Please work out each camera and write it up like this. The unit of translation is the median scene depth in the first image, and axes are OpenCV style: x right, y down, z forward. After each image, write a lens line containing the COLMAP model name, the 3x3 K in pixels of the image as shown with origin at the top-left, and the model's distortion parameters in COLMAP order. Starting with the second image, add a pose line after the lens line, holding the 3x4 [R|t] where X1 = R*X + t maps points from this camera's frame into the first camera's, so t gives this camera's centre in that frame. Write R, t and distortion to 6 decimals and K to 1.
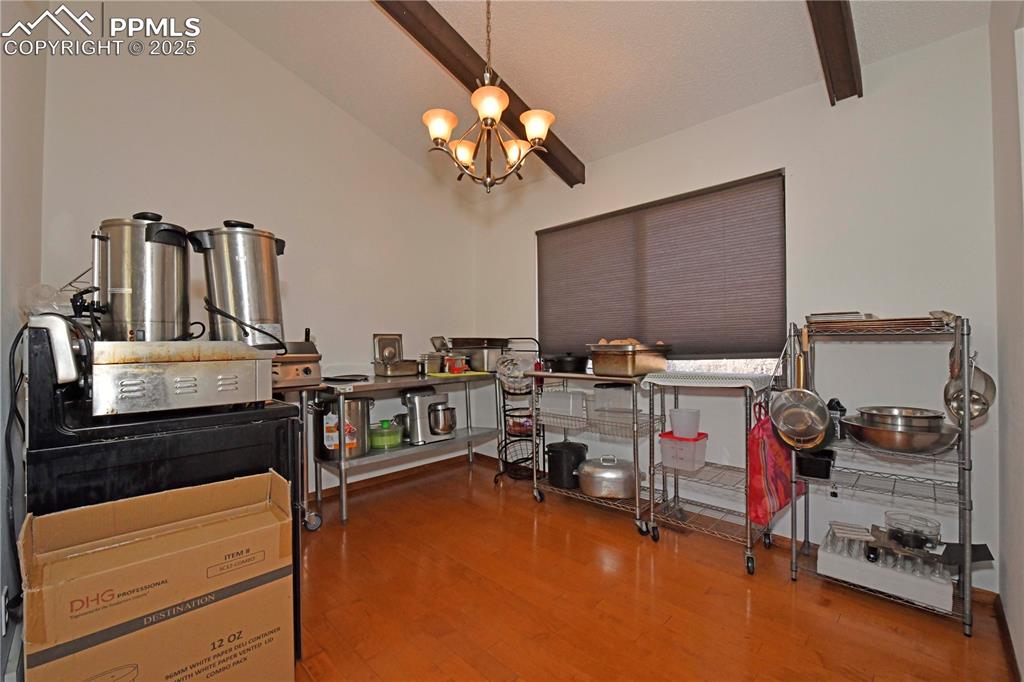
lens RADIAL K [[422.3, 0, 503.8], [0, 422.3, 339.9], [0, 0, 1]] dist [-0.014396, -0.001601]
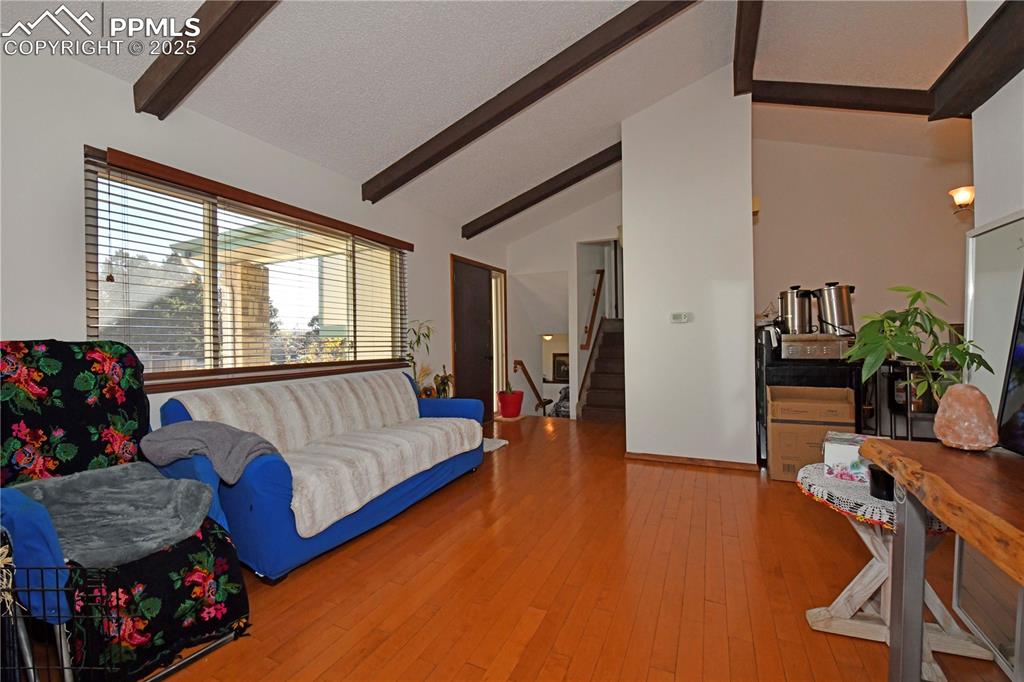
lens RADIAL K [[422.3, 0, 504.4], [0, 422.3, 341.7], [0, 0, 1]] dist [-0.014396, -0.001601]
pose [[0.328941, 0.007835, -0.944318, 0.431414], [0.025352, 0.999532, 0.017124, -0.015941], [0.944010, -0.029573, 0.328588, -0.665700]]
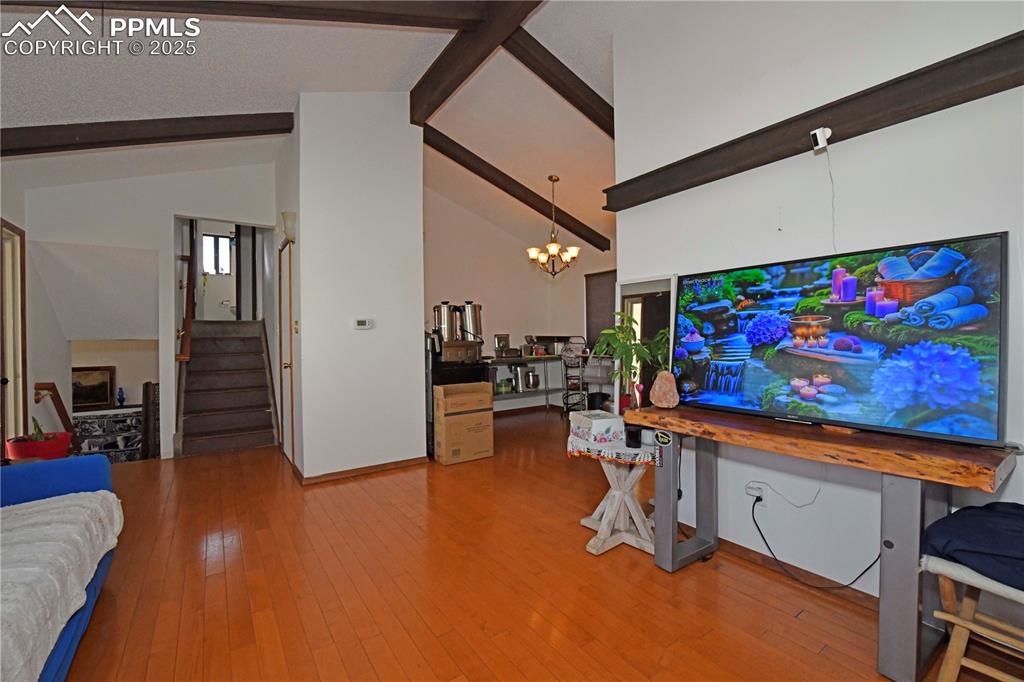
lens RADIAL K [[422.3, 0, 496.9], [0, 422.3, 342.9], [0, 0, 1]] dist [-0.014396, -0.001601]
pose [[0.980019, -0.003647, -0.198872, 0.074107], [0.008622, 0.999671, 0.024154, -0.023097], [0.198719, -0.025386, 0.979728, -0.861786]]
